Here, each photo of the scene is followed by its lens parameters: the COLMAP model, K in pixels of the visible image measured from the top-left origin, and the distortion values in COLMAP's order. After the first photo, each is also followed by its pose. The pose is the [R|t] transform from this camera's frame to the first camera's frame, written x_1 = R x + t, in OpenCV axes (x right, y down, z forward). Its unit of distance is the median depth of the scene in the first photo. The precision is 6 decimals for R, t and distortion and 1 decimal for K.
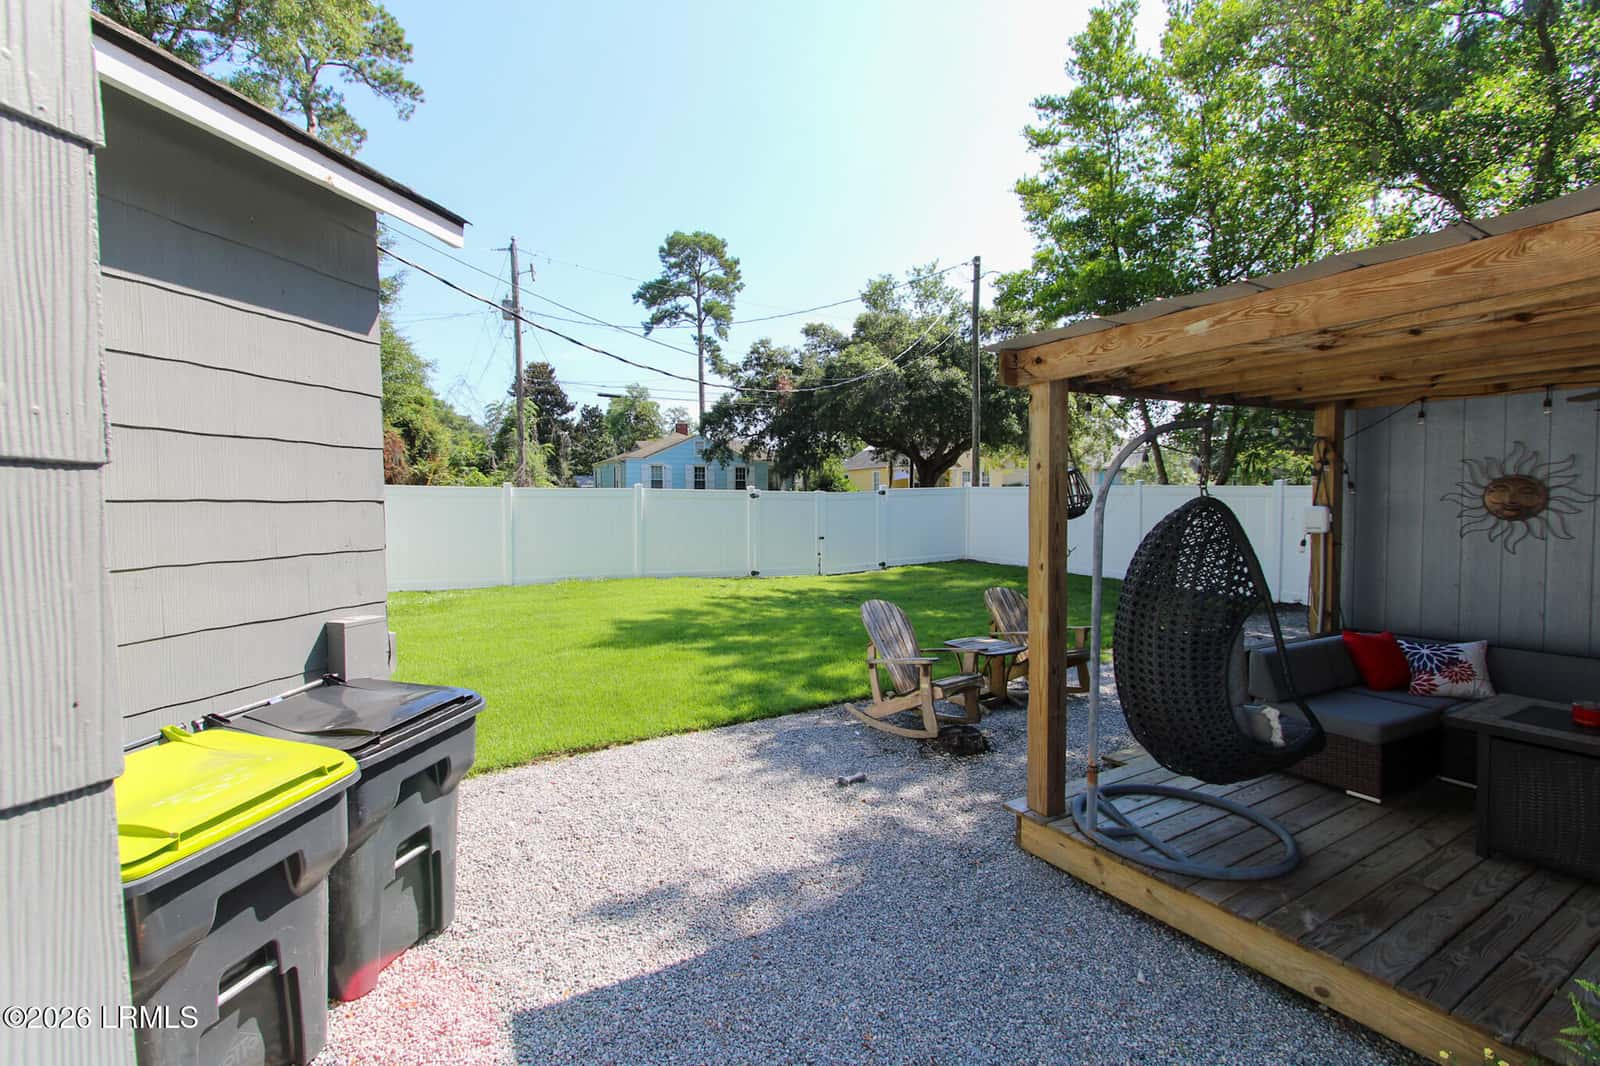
lens RADIAL K [[714.4, 0, 800.0], [0, 714.4, 533.0], [0, 0, 1]] dist [-0.002114, 0.005273]
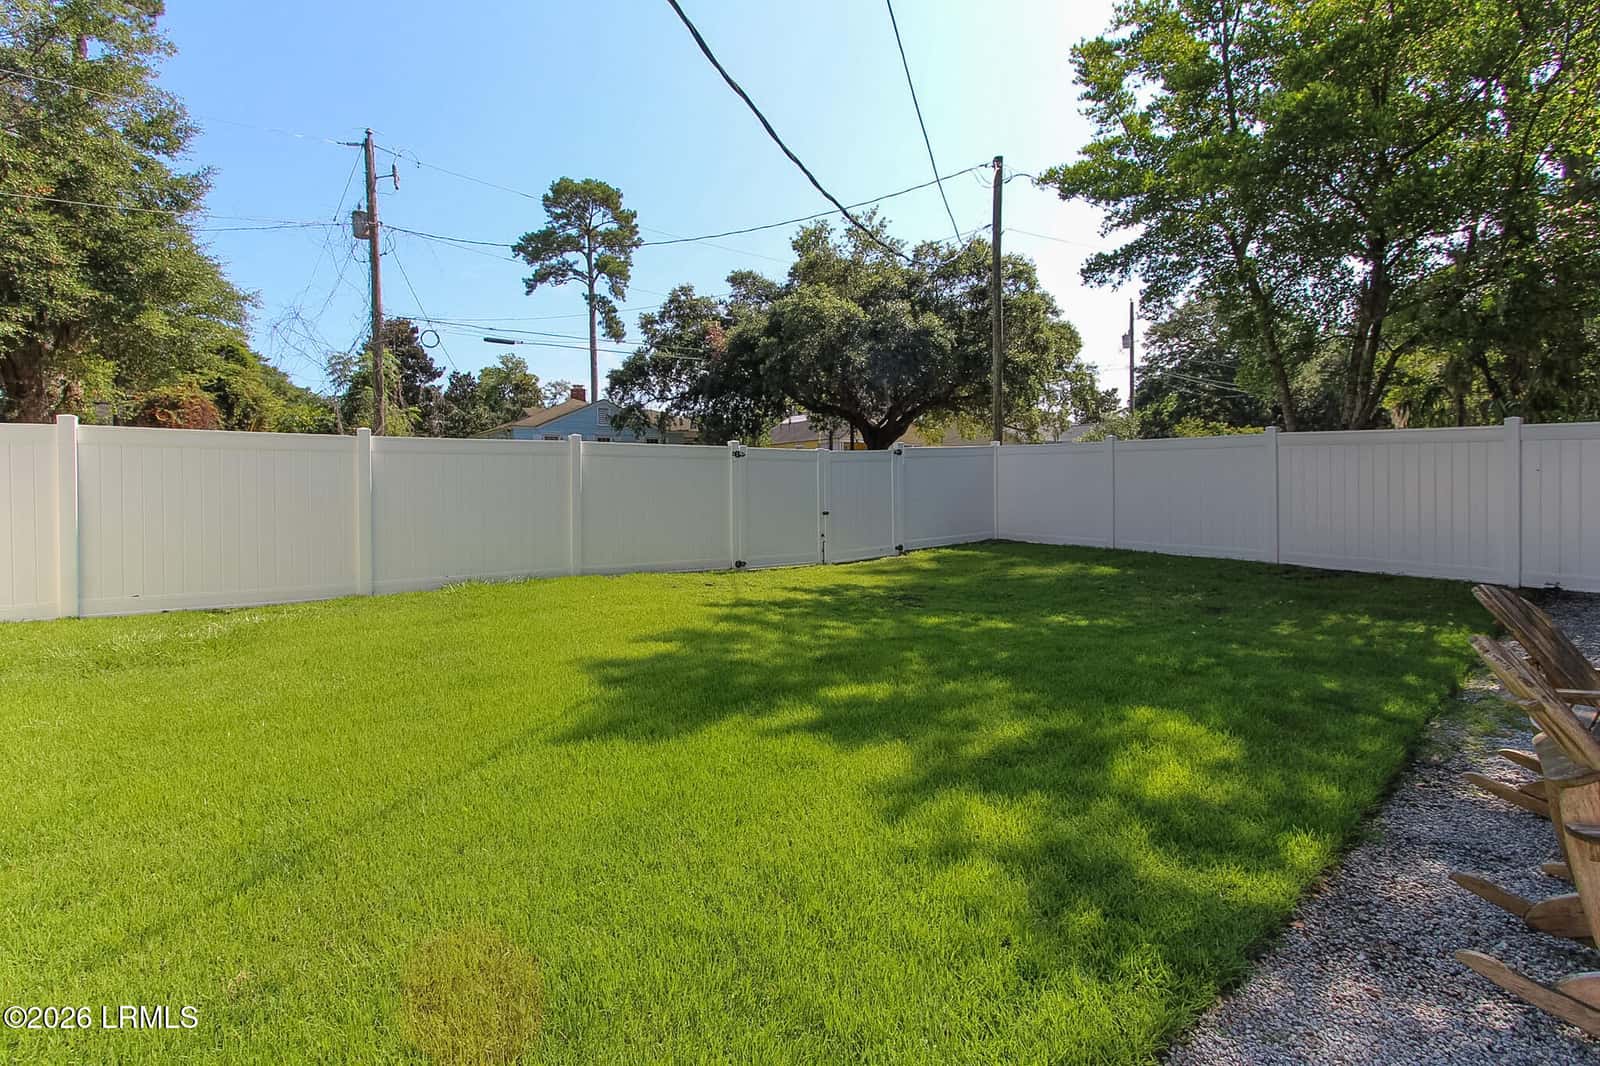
lens RADIAL K [[746.9, 0, 799.1], [0, 746.9, 491.7], [0, 0, 1]] dist [0.000669, 0.000290]
pose [[0.989130, -0.011430, 0.146601, -0.045197], [0.016556, 0.999292, -0.033788, 0.004358], [-0.146111, 0.035847, 0.988619, 0.104968]]
